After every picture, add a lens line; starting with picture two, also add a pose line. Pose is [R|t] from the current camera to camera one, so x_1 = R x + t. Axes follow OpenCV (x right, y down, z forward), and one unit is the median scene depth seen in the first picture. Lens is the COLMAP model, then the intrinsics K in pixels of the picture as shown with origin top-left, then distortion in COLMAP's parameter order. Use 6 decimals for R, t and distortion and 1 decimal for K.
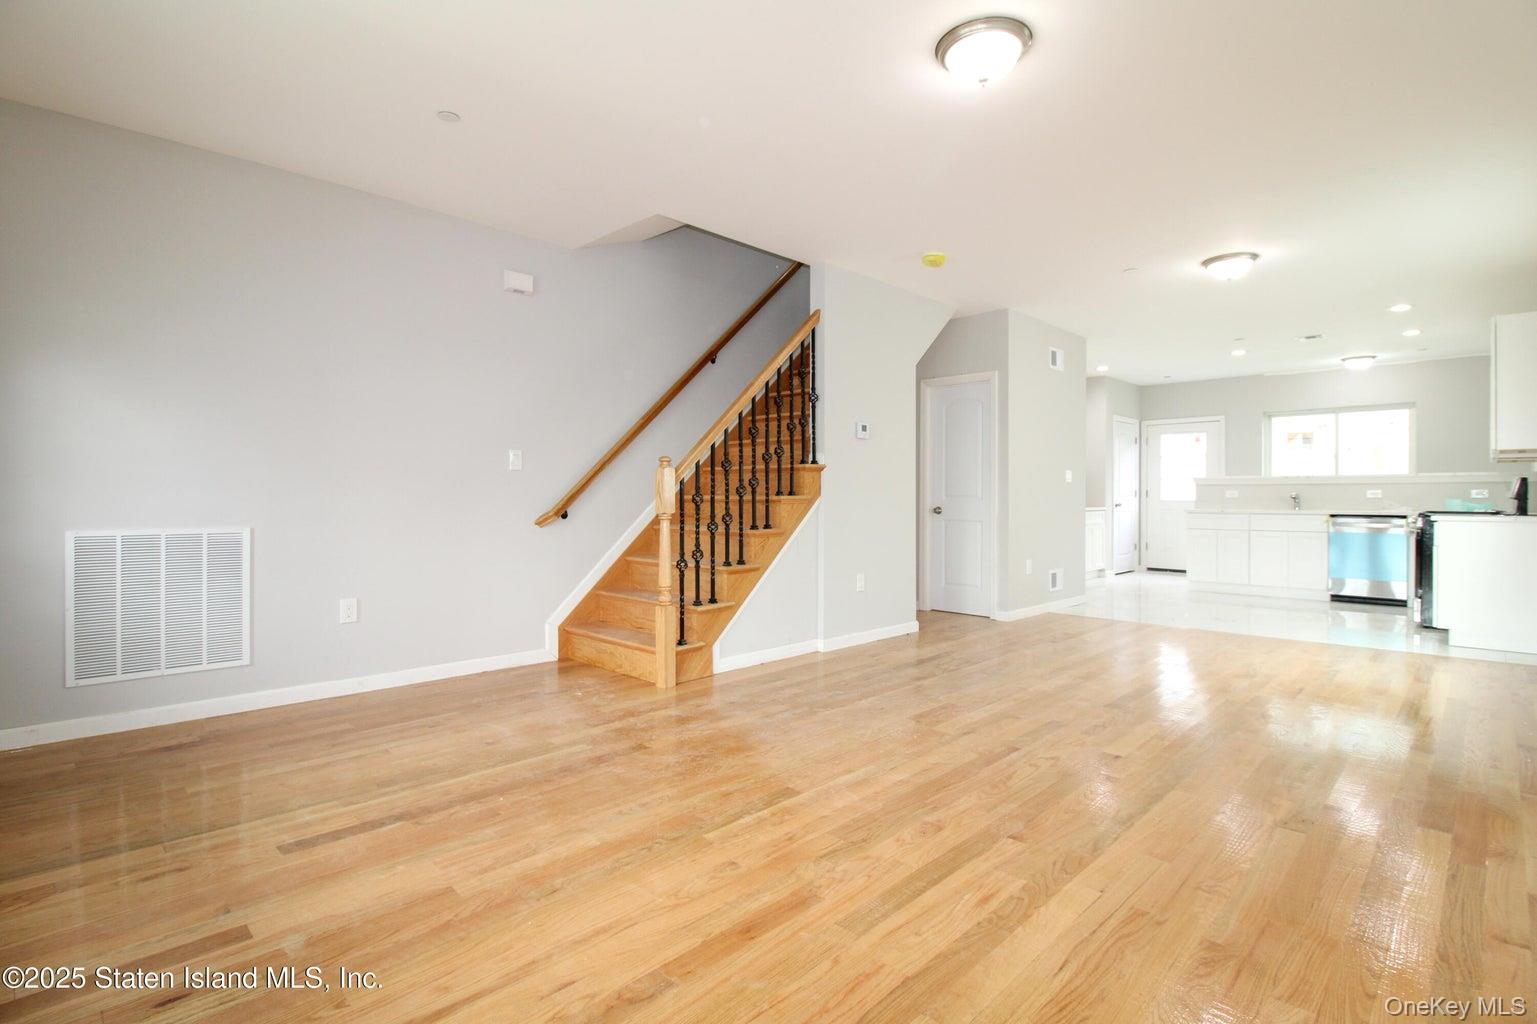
lens RADIAL K [[741.4, 0, 772.9], [0, 741.4, 496.2], [0, 0, 1]] dist [0.000454, -0.015295]
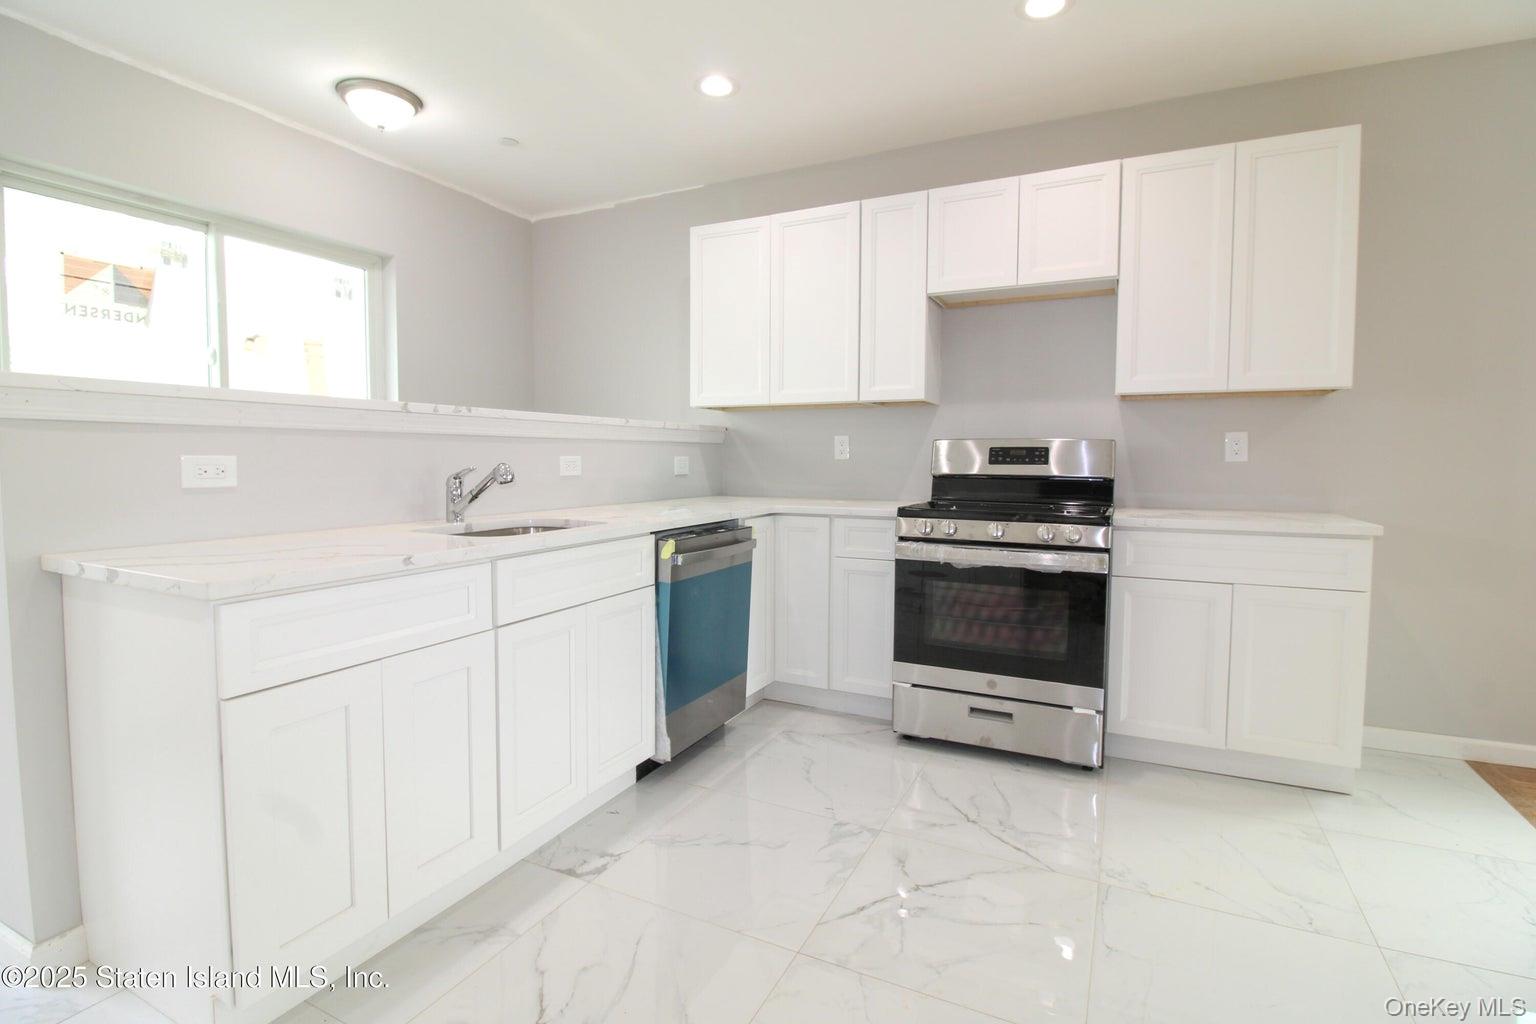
lens RADIAL K [[719.0, 0, 778.0], [0, 719.0, 493.0], [0, 0, 1]] dist [0.001619, -0.013904]
pose [[-0.314434, -0.054508, 0.947713, 0.586523], [-0.003979, 0.998417, 0.056104, -0.014727], [-0.949271, 0.013870, -0.314153, 1.422546]]
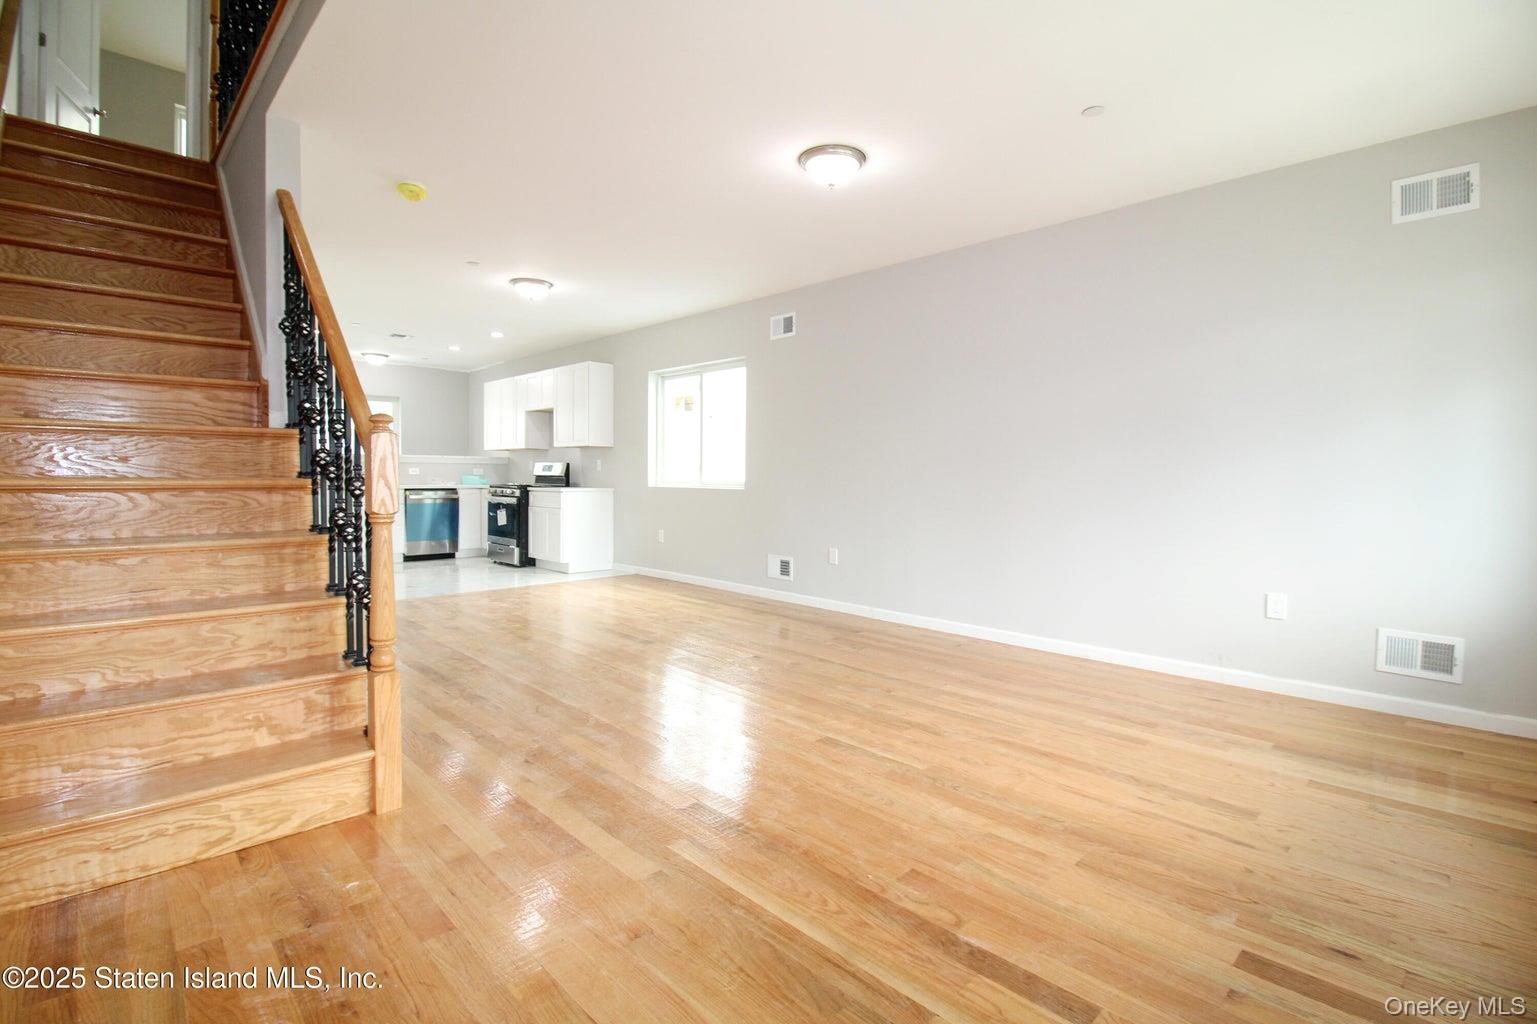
lens RADIAL K [[719.5, 0, 778.5], [0, 719.5, 493.0], [0, 0, 1]] dist [0.001619, -0.013904]
pose [[0.022822, -0.030209, 0.999283, -0.523722], [-0.006350, 0.999519, 0.030361, -0.009752], [-0.999719, -0.007038, 0.022619, 0.506422]]
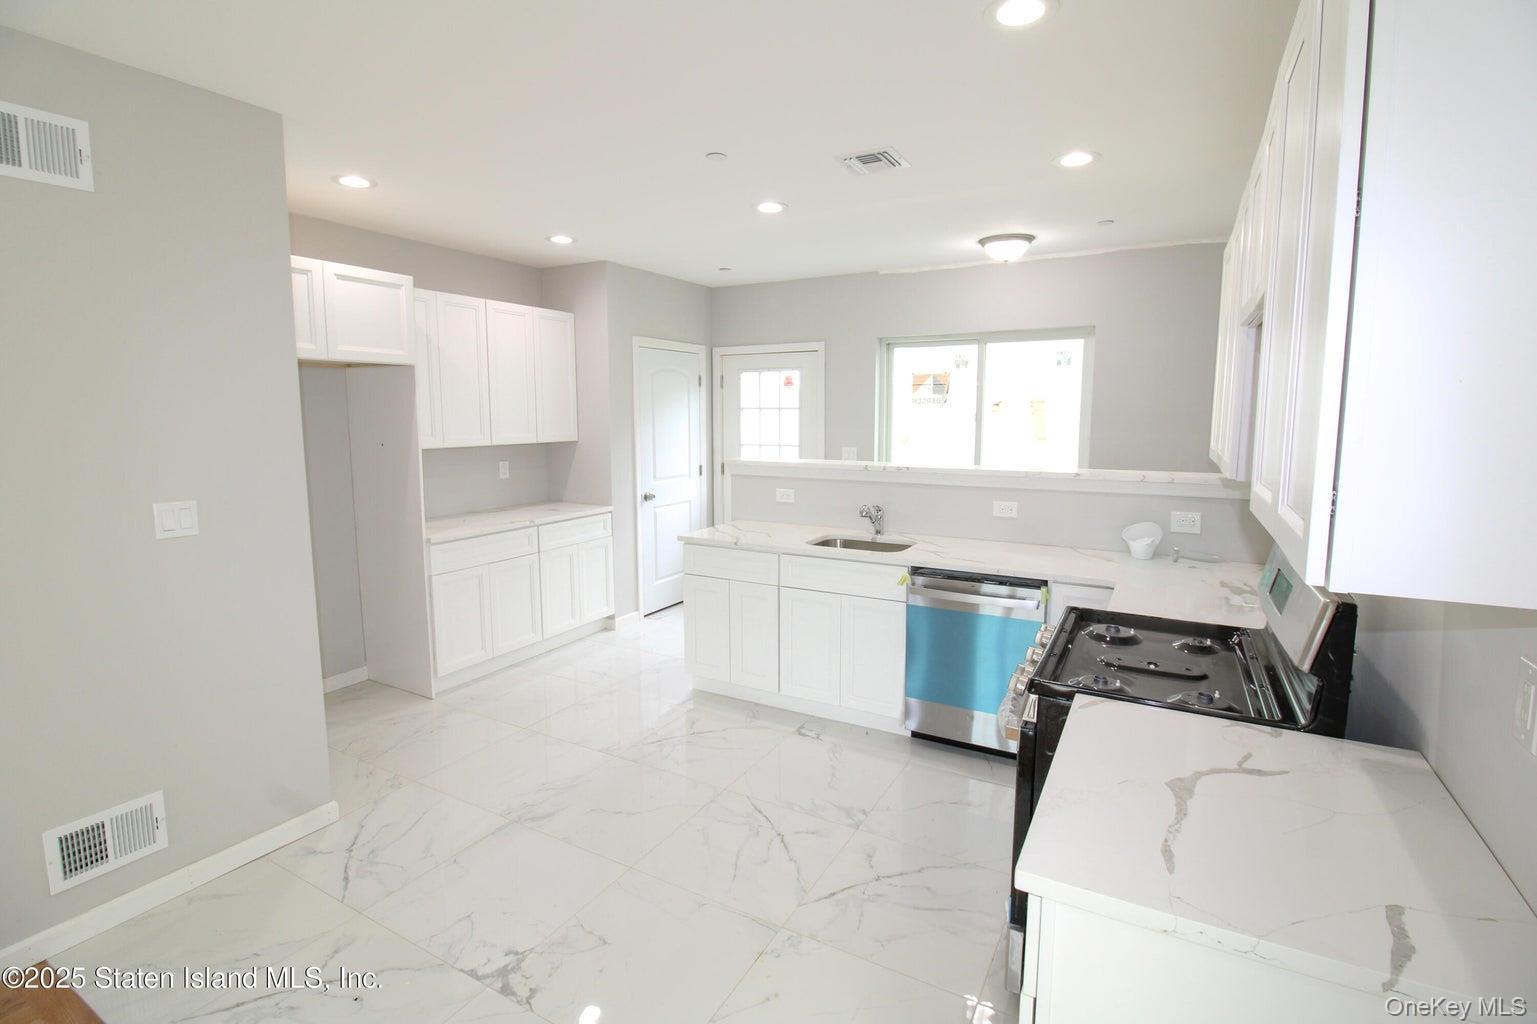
lens RADIAL K [[719.5, 0, 778.5], [0, 719.5, 493.0], [0, 0, 1]] dist [0.001619, -0.013904]
pose [[0.963784, -0.032582, 0.264687, 0.755609], [0.003039, 0.993786, 0.111268, -0.096334], [-0.266667, -0.106434, 0.957894, 0.805996]]
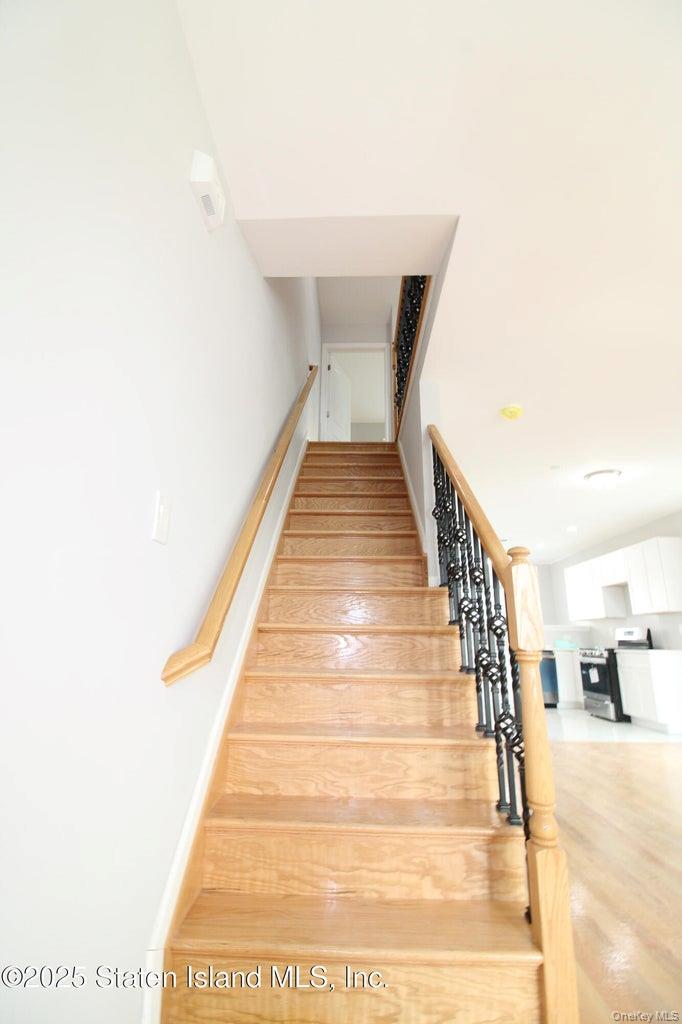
lens RADIAL K [[479.4, 0, 337.3], [0, 479.4, 497.6], [0, 0, 1]] dist [0.001619, -0.013904]
pose [[0.738020, 0.199750, 0.644536, -0.376191], [-0.011308, 0.958708, -0.284168, 0.011535], [-0.674684, 0.202433, 0.709804, 0.612024]]
